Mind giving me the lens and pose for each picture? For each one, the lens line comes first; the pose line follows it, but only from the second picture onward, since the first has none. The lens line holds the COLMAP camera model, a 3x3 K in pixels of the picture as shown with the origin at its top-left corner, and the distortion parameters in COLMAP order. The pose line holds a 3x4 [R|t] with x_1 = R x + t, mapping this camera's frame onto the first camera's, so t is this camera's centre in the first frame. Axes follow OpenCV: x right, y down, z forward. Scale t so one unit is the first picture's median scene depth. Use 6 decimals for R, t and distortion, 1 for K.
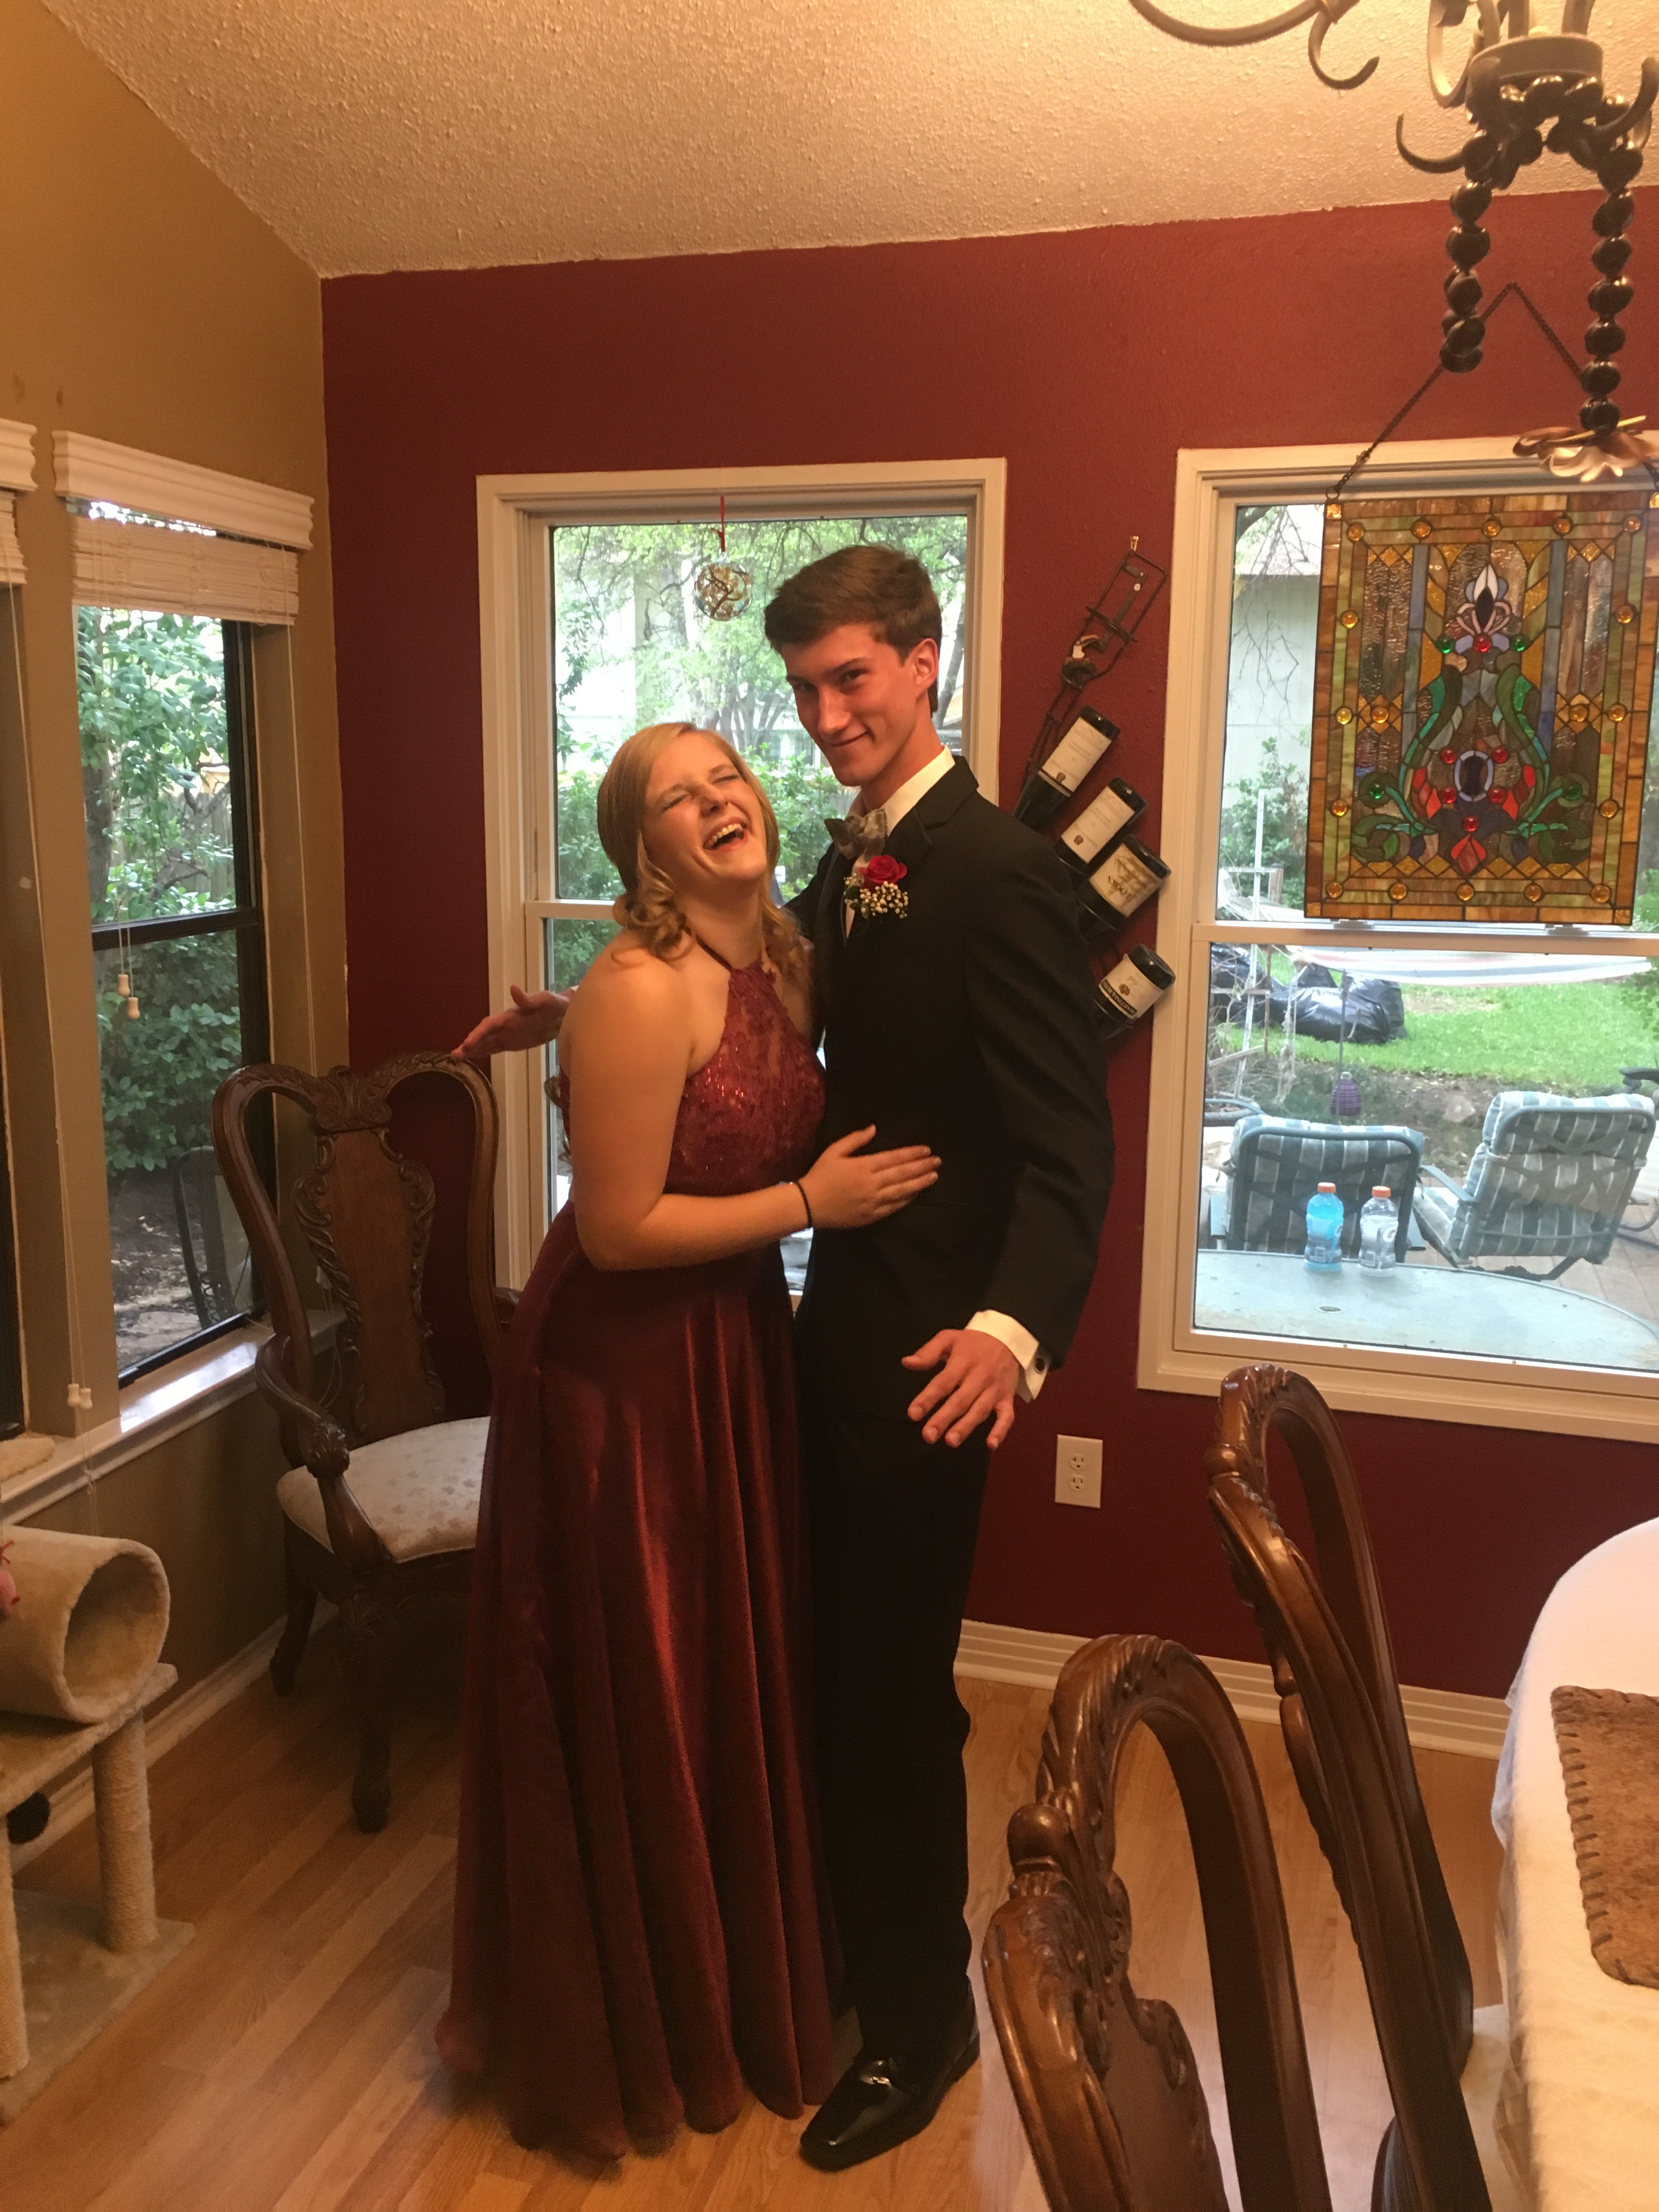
lens RADIAL K [[1886.9, 0, 832.9], [0, 1886.9, 1102.1], [0, 0, 1]] dist [0.091253, -0.122666]
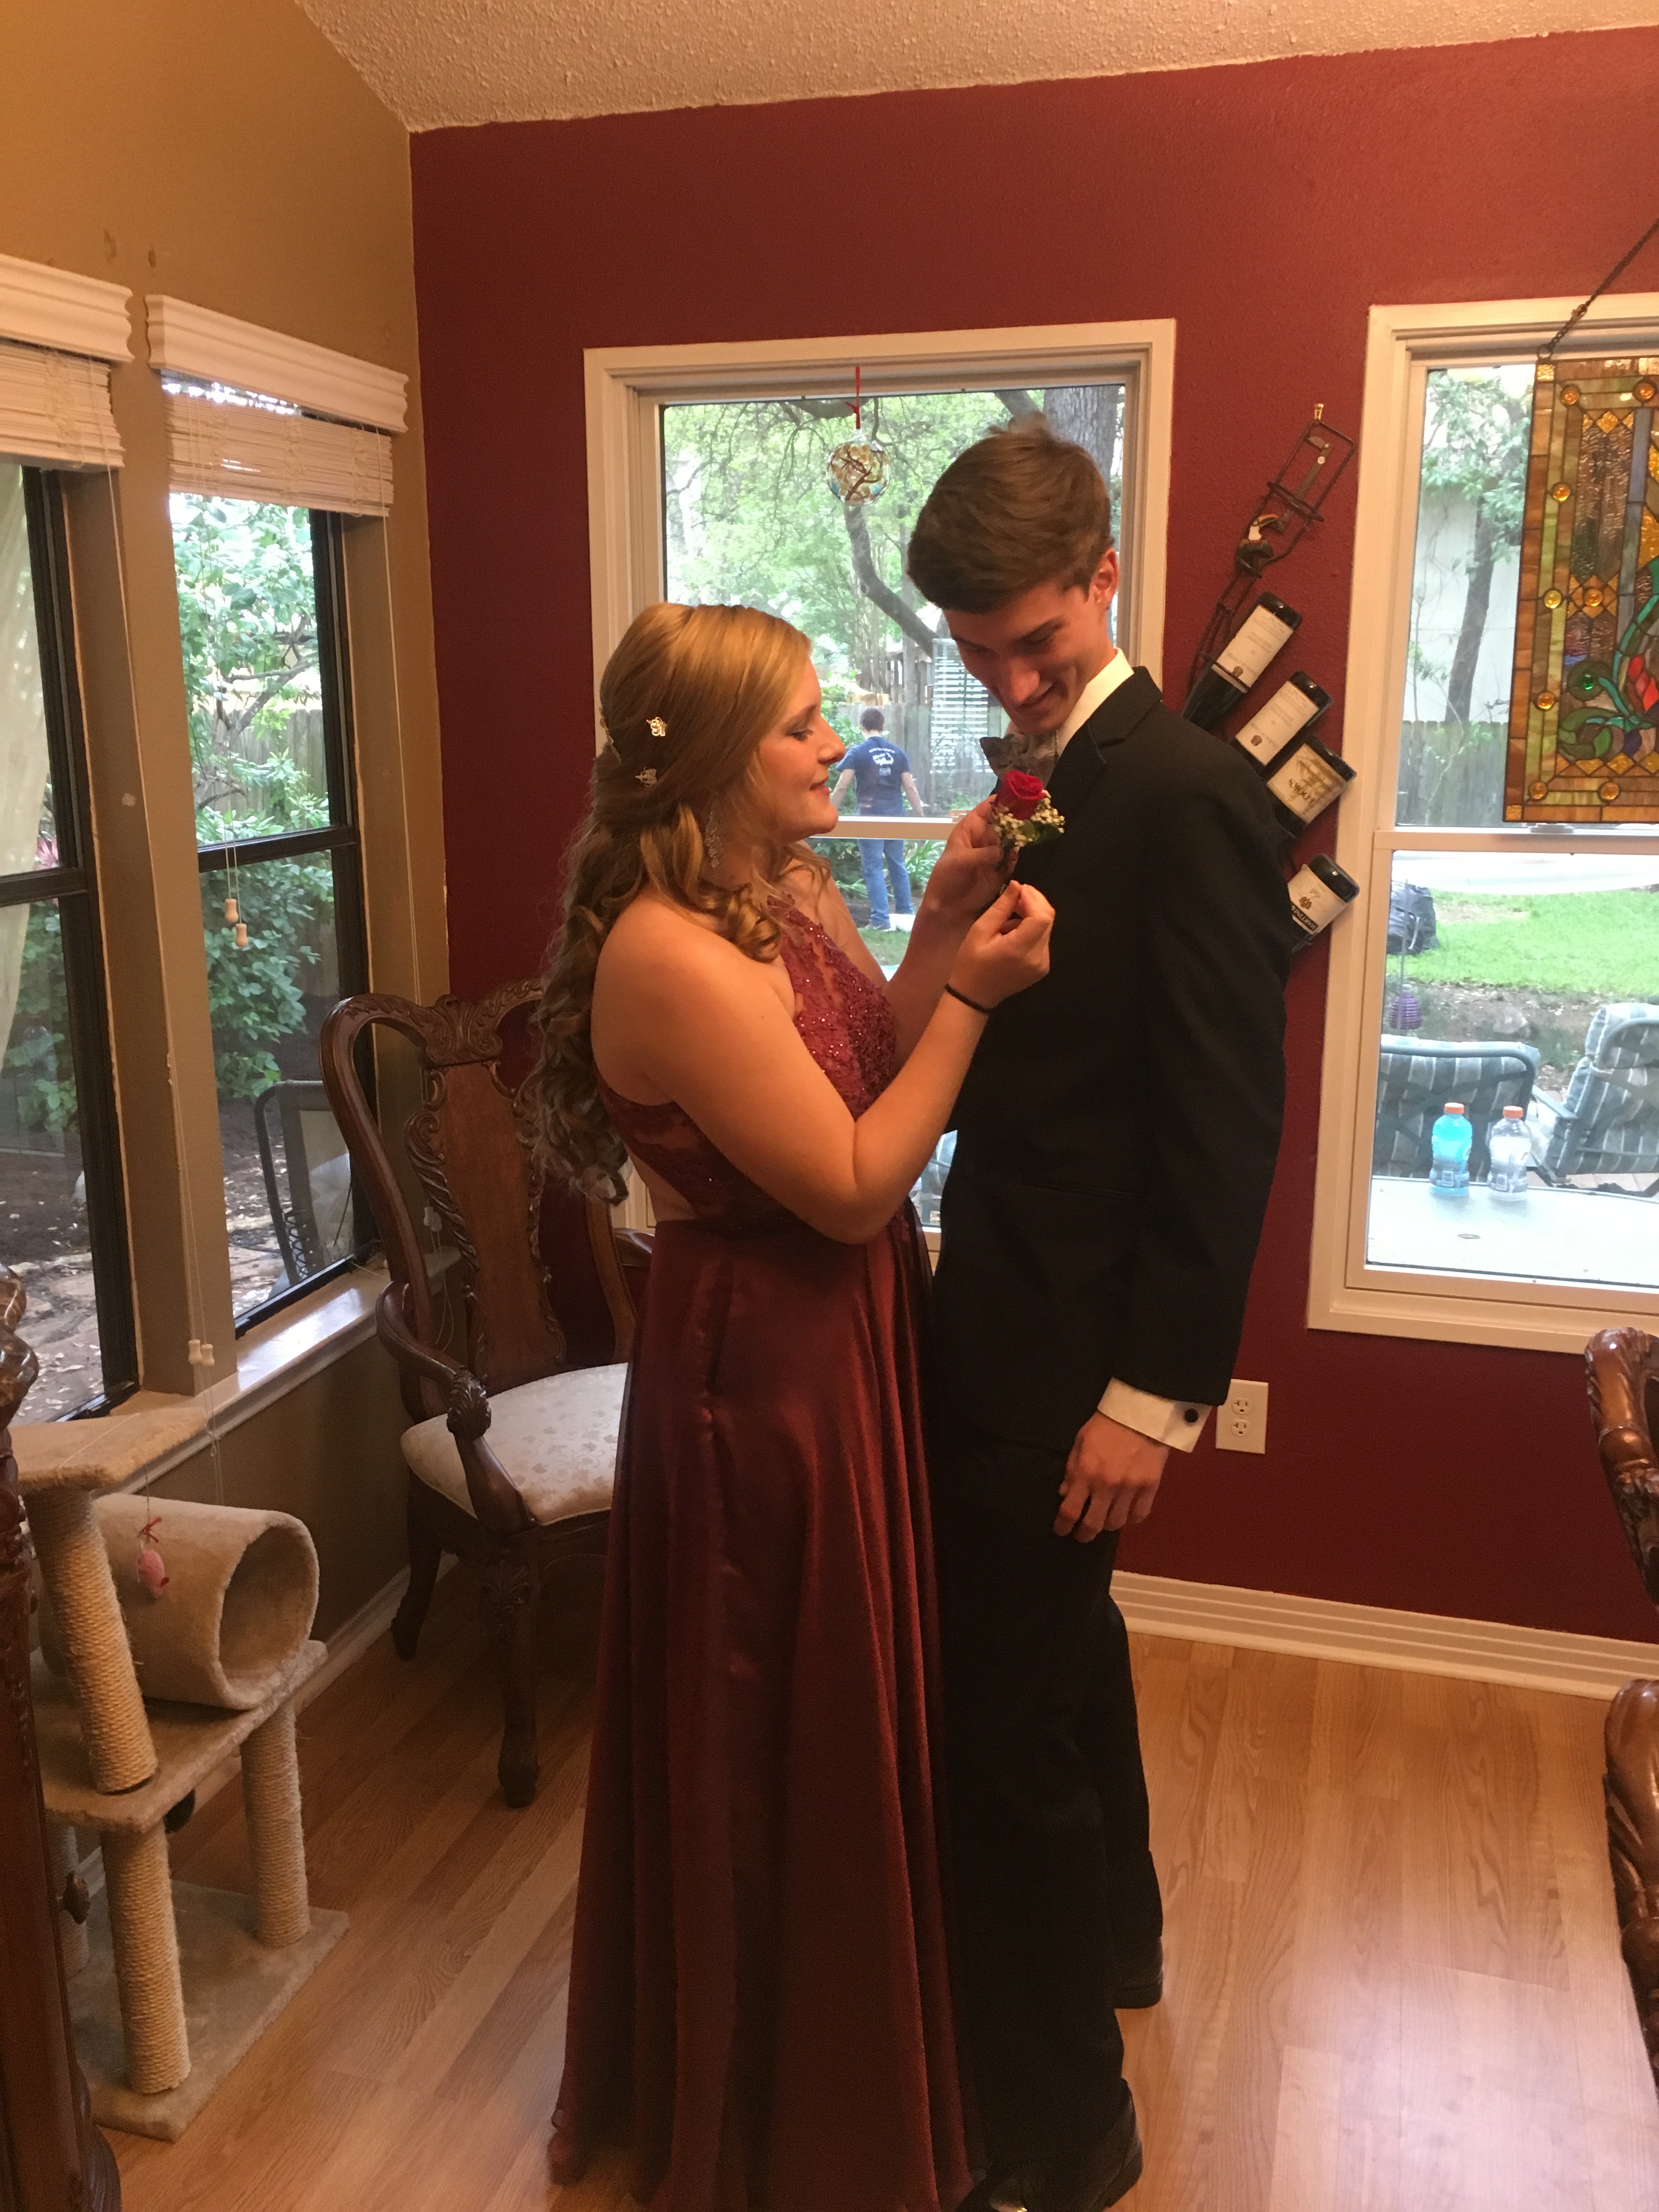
lens RADIAL K [[1883.8, 0, 835.1], [0, 1883.8, 1104.1], [0, 0, 1]] dist [0.094175, -0.129506]
pose [[0.999912, -0.012033, 0.005652, -0.083471], [0.011765, 0.998903, 0.045318, -0.005810], [-0.006191, -0.045248, 0.998957, 0.071055]]
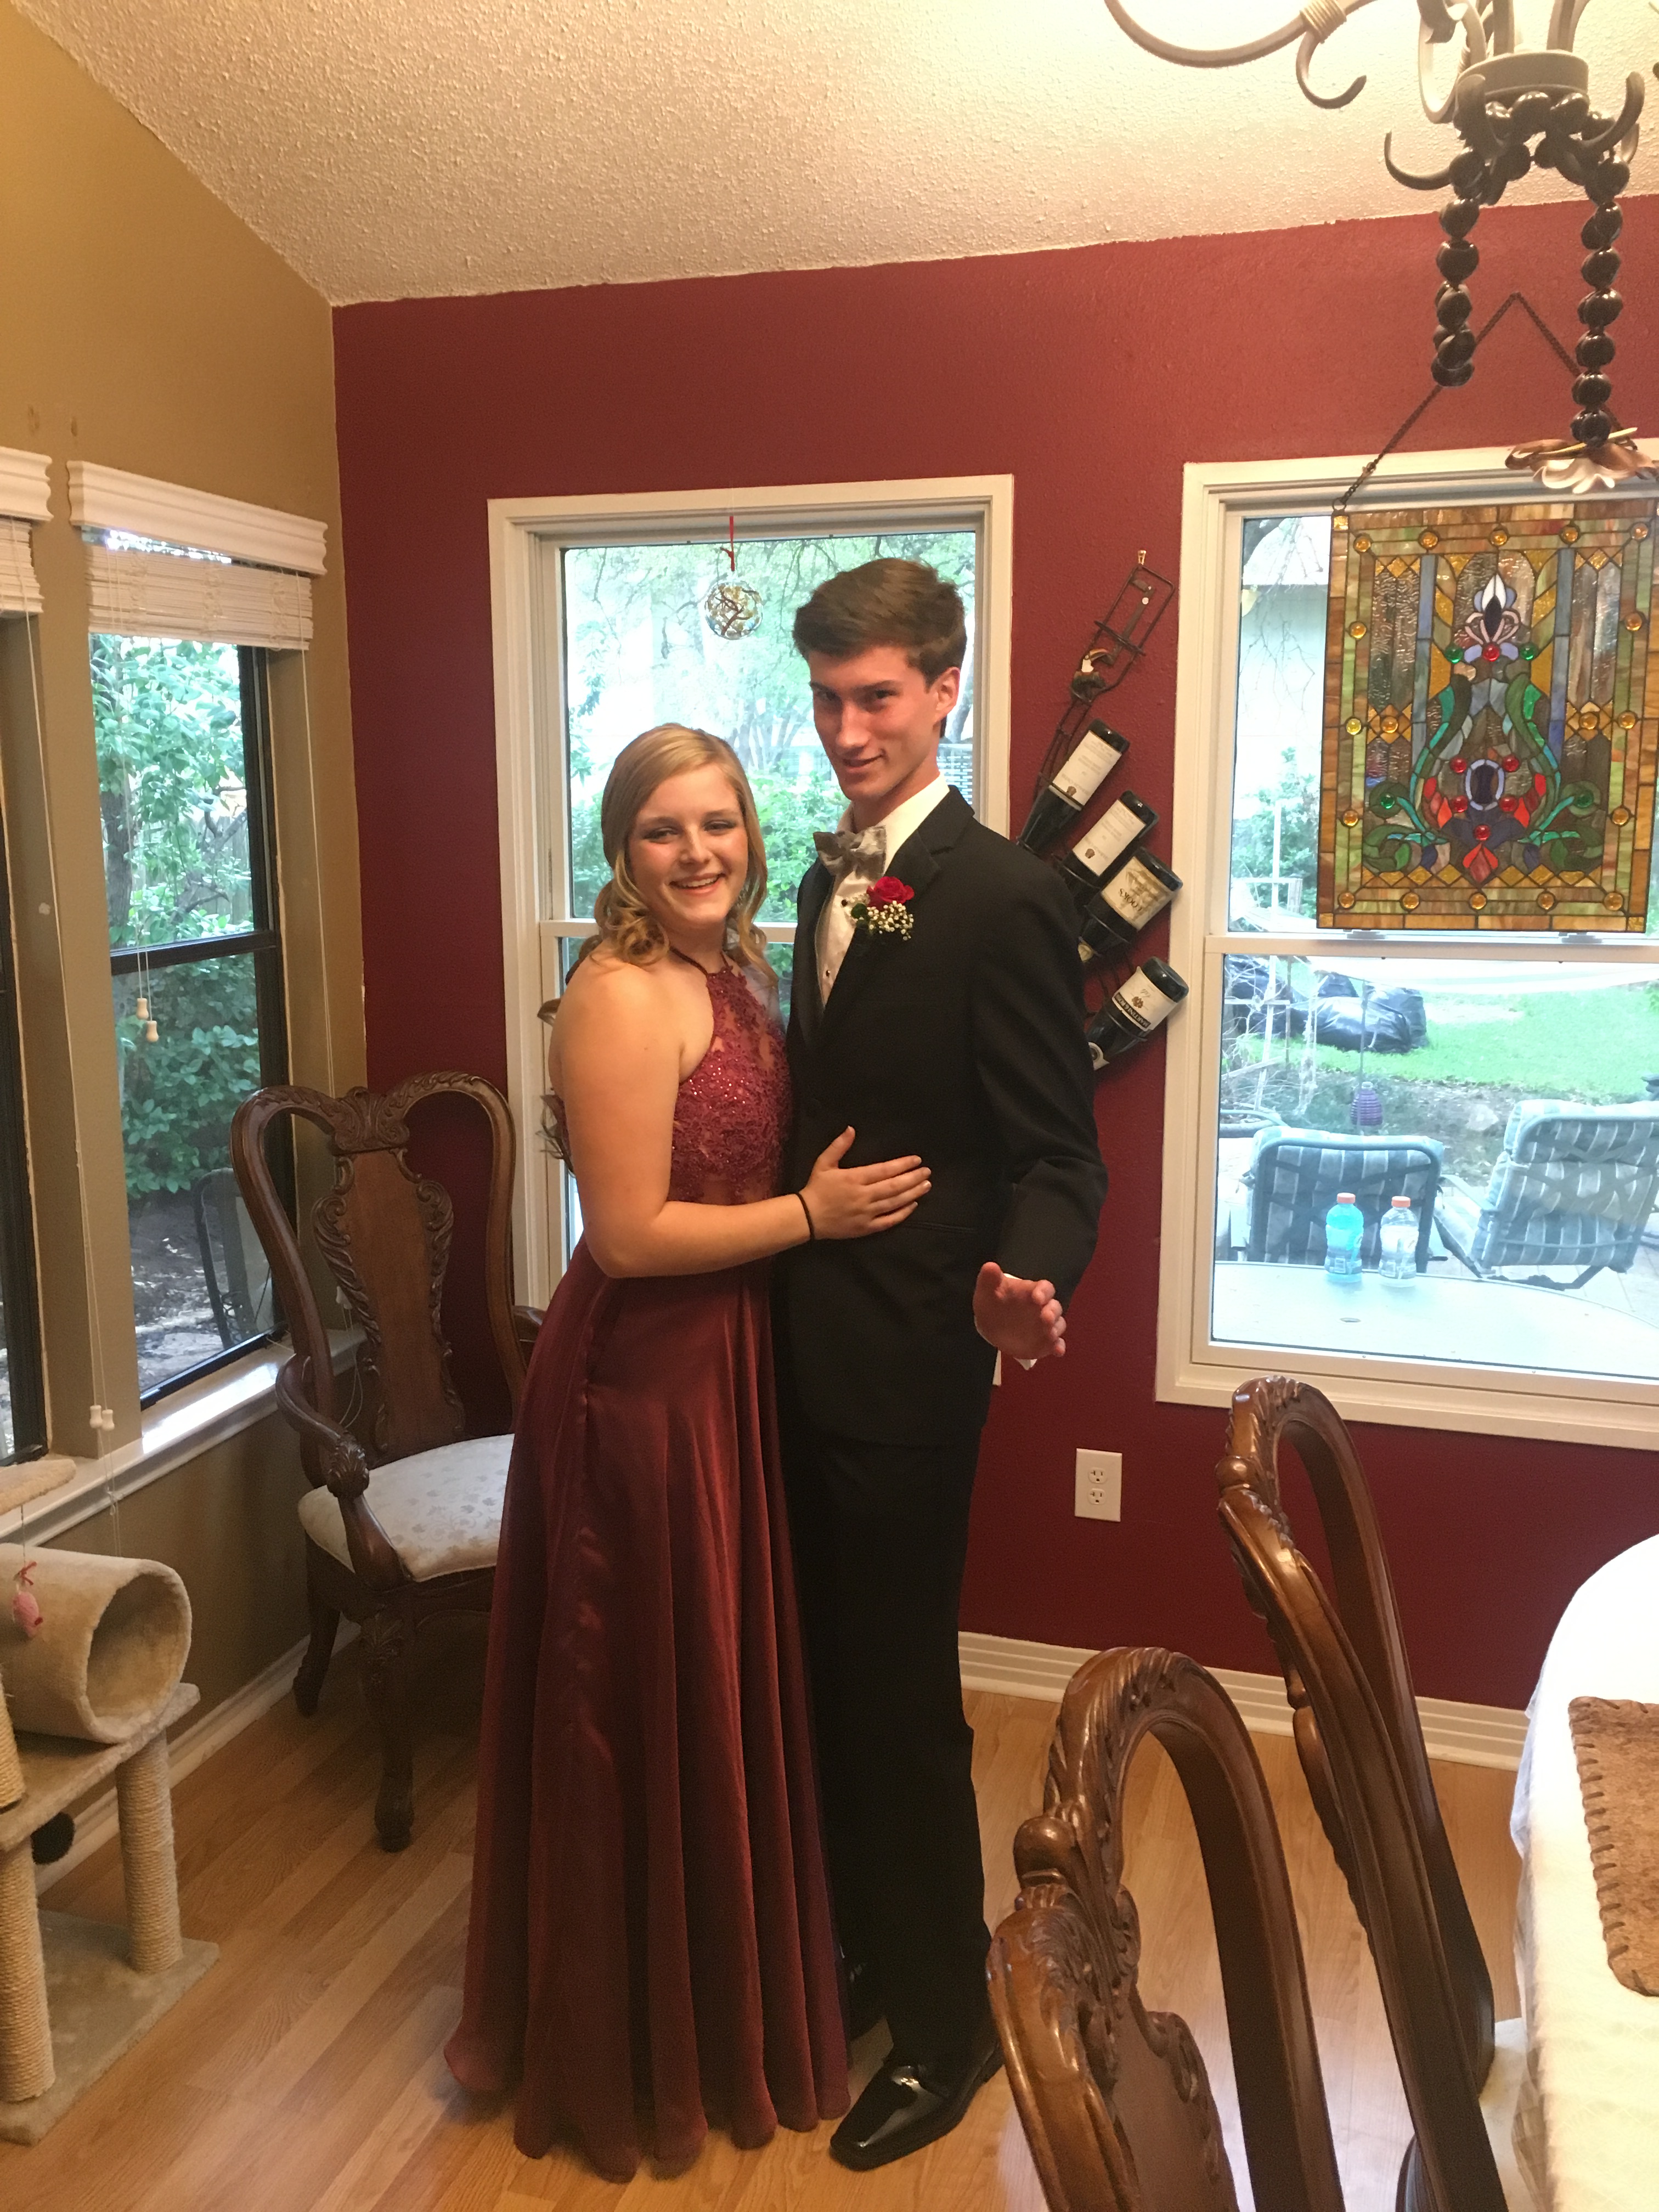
lens RADIAL K [[1886.9, 0, 832.9], [0, 1886.9, 1102.1], [0, 0, 1]] dist [0.091253, -0.122666]
pose [[0.999877, -0.010428, -0.011733, 0.004238], [0.010335, 0.999915, -0.007969, -0.000300], [0.011815, 0.007847, 0.999899, -0.002461]]
